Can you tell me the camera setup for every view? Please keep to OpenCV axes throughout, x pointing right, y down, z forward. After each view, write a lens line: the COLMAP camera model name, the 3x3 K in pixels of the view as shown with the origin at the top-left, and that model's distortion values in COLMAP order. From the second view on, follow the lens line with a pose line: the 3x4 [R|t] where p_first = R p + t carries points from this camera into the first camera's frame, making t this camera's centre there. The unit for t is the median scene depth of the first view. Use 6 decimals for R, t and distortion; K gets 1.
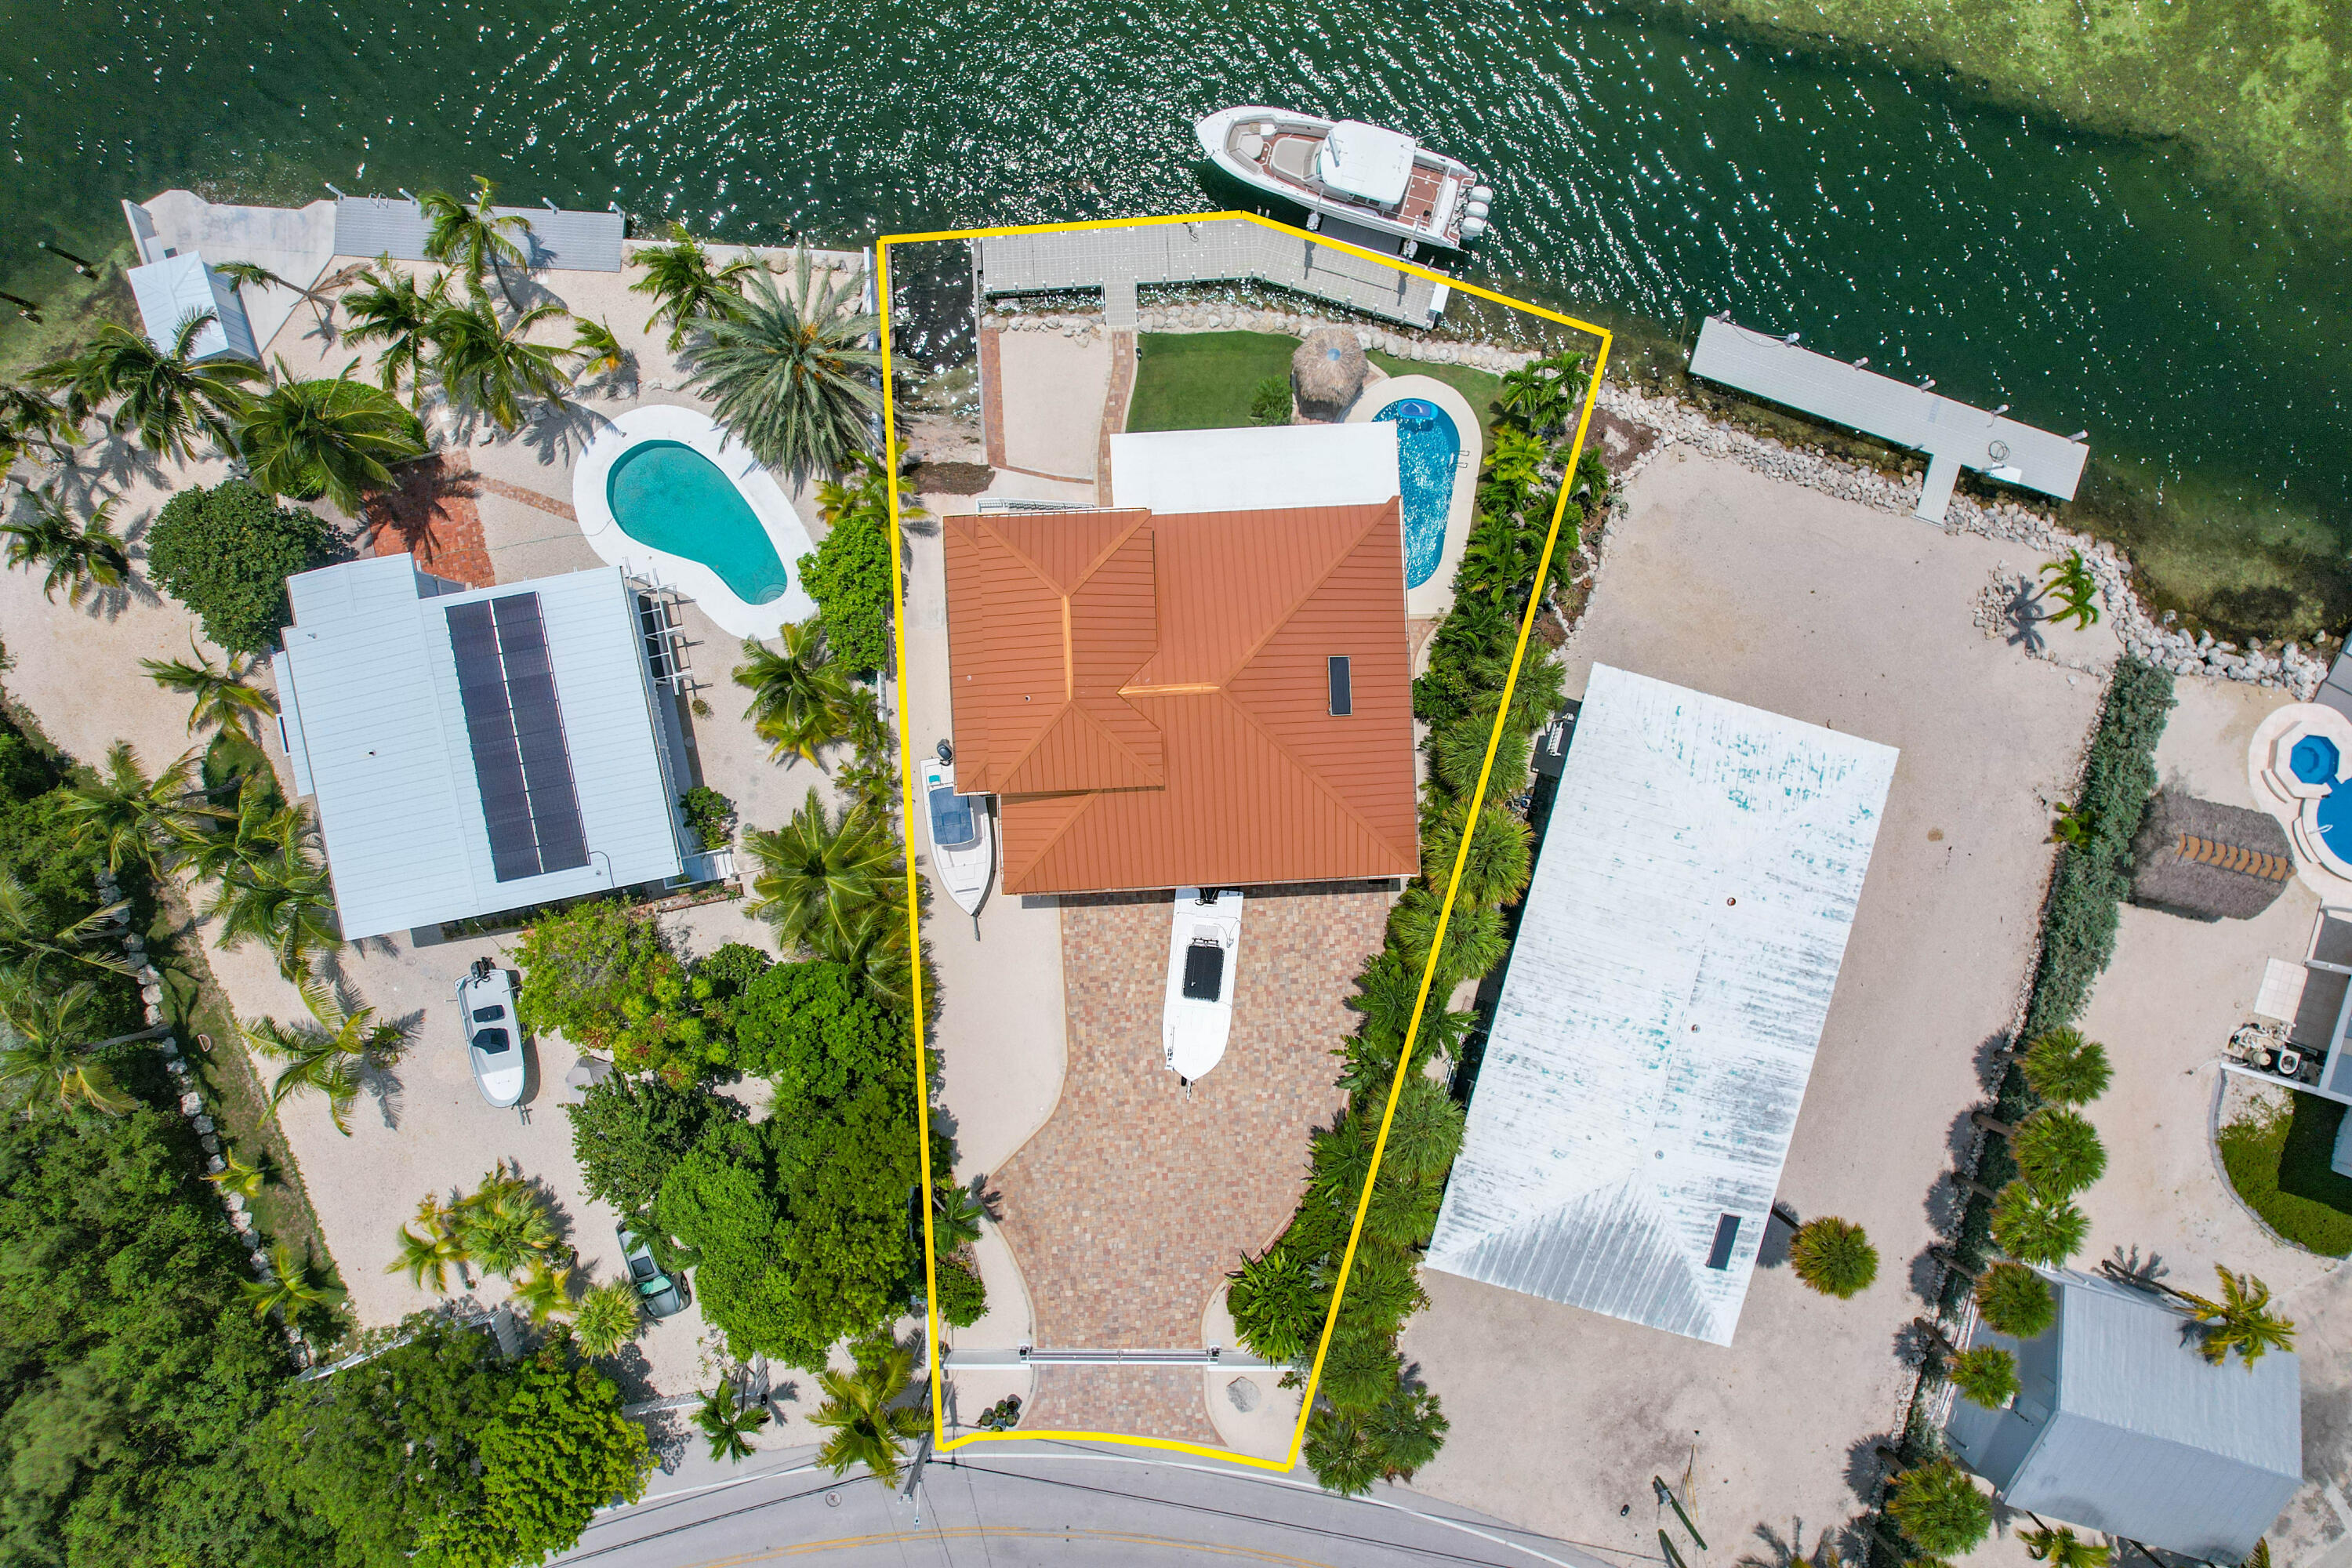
lens RADIAL K [[1485.8, 0, 1181.0], [0, 1485.8, 791.2], [0, 0, 1]] dist [-0.073751, 0.061426]
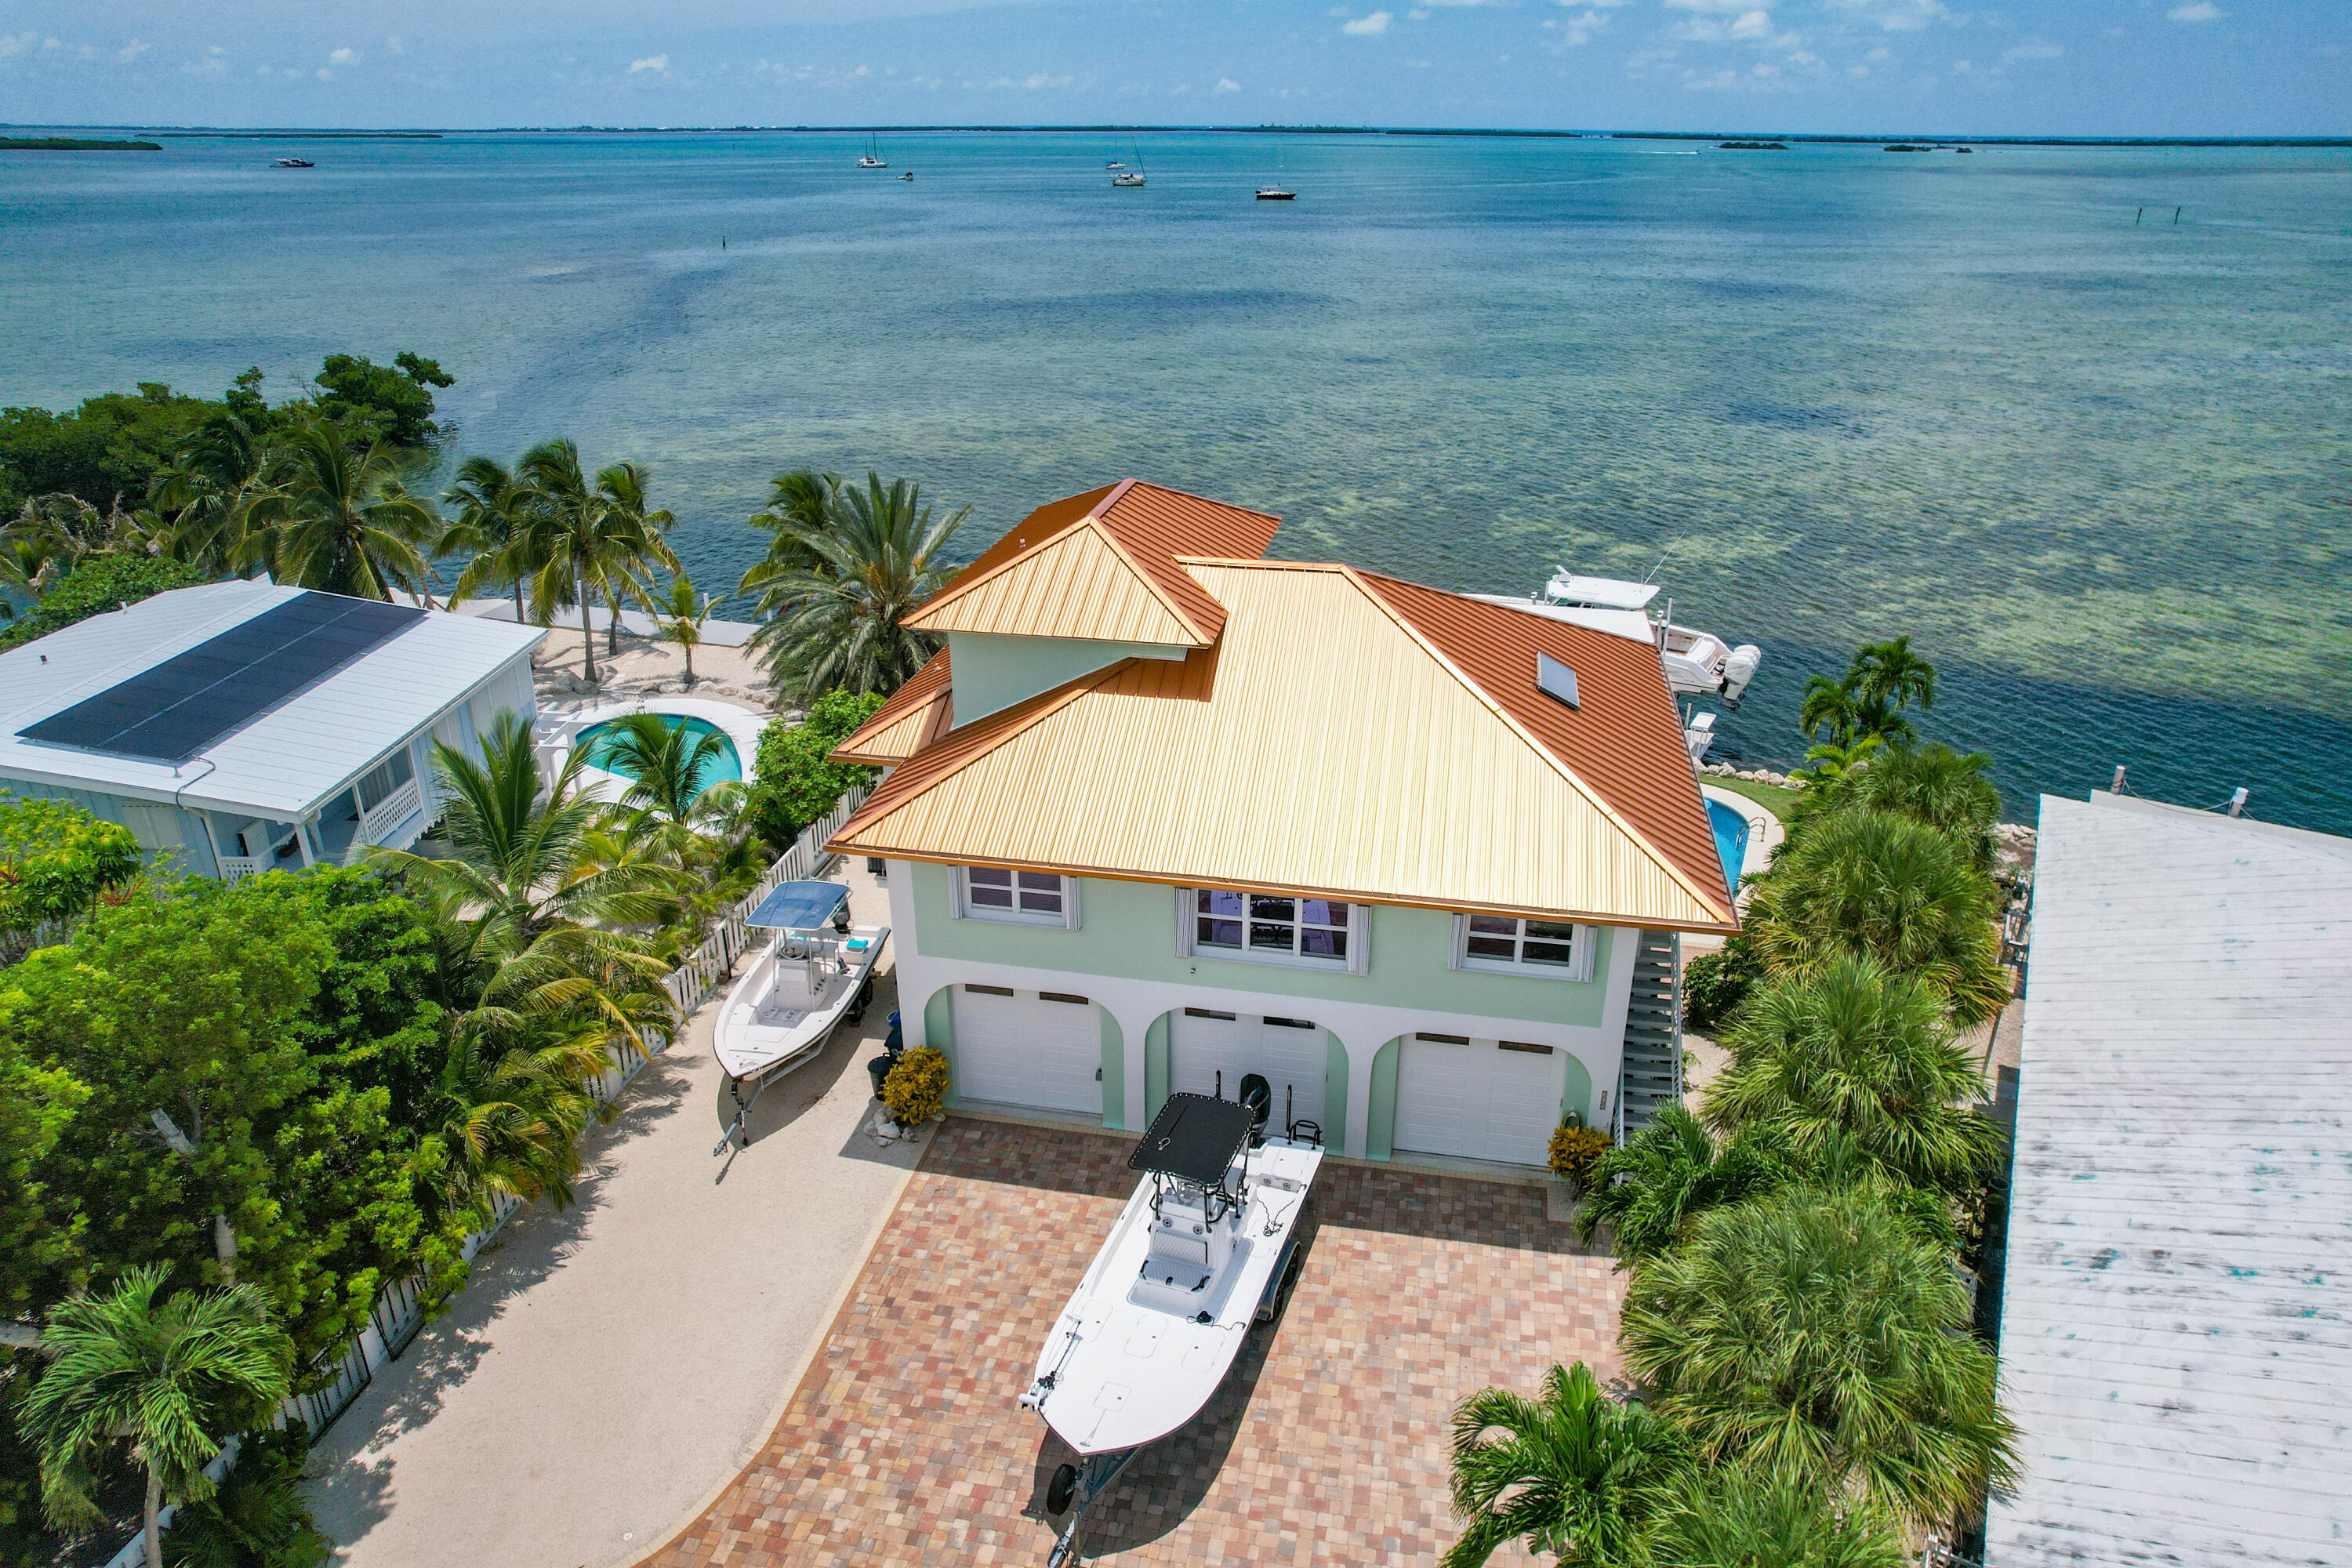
lens RADIAL K [[1485.8, 0, 1181.0], [0, 1485.8, 791.2], [0, 0, 1]] dist [-0.073751, 0.061426]
pose [[0.969791, 0.086300, -0.228161, 0.089036], [-0.243600, 0.391776, -0.887226, 0.411714], [0.012821, 0.916004, 0.400964, 0.713292]]
